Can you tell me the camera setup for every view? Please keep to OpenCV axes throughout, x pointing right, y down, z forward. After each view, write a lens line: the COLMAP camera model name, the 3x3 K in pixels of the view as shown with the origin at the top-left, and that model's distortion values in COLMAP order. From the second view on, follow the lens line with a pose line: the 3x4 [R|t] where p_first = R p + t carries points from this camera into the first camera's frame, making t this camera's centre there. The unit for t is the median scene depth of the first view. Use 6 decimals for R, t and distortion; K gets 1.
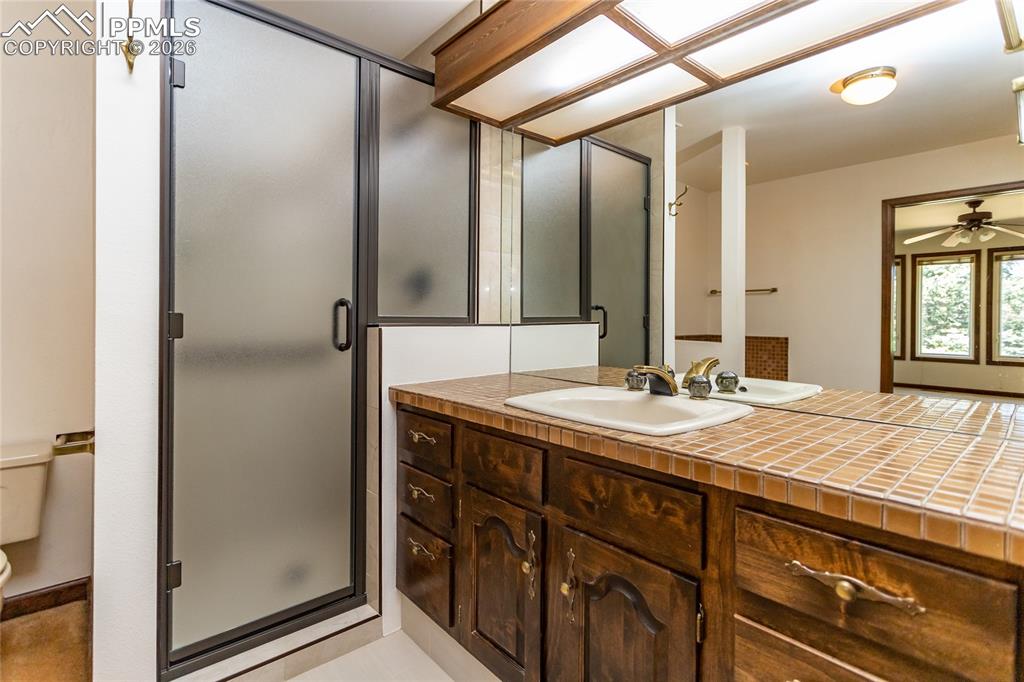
lens RADIAL K [[492.7, 0, 513.0], [0, 492.7, 331.8], [0, 0, 1]] dist [-0.002951, 0.003647]
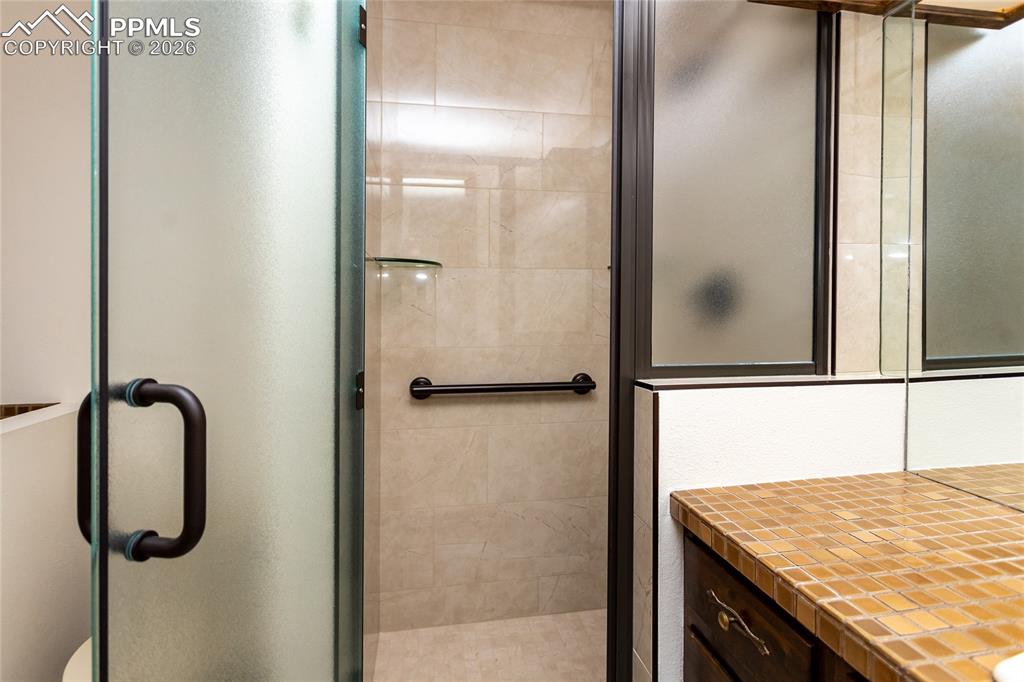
lens RADIAL K [[492.7, 0, 517.5], [0, 492.7, 315.9], [0, 0, 1]] dist [-0.002951, 0.003647]
pose [[0.854788, 0.001732, -0.518975, -0.087574], [-0.006976, 0.999942, -0.008152, -0.075654], [0.518931, 0.010589, 0.854751, 0.340502]]
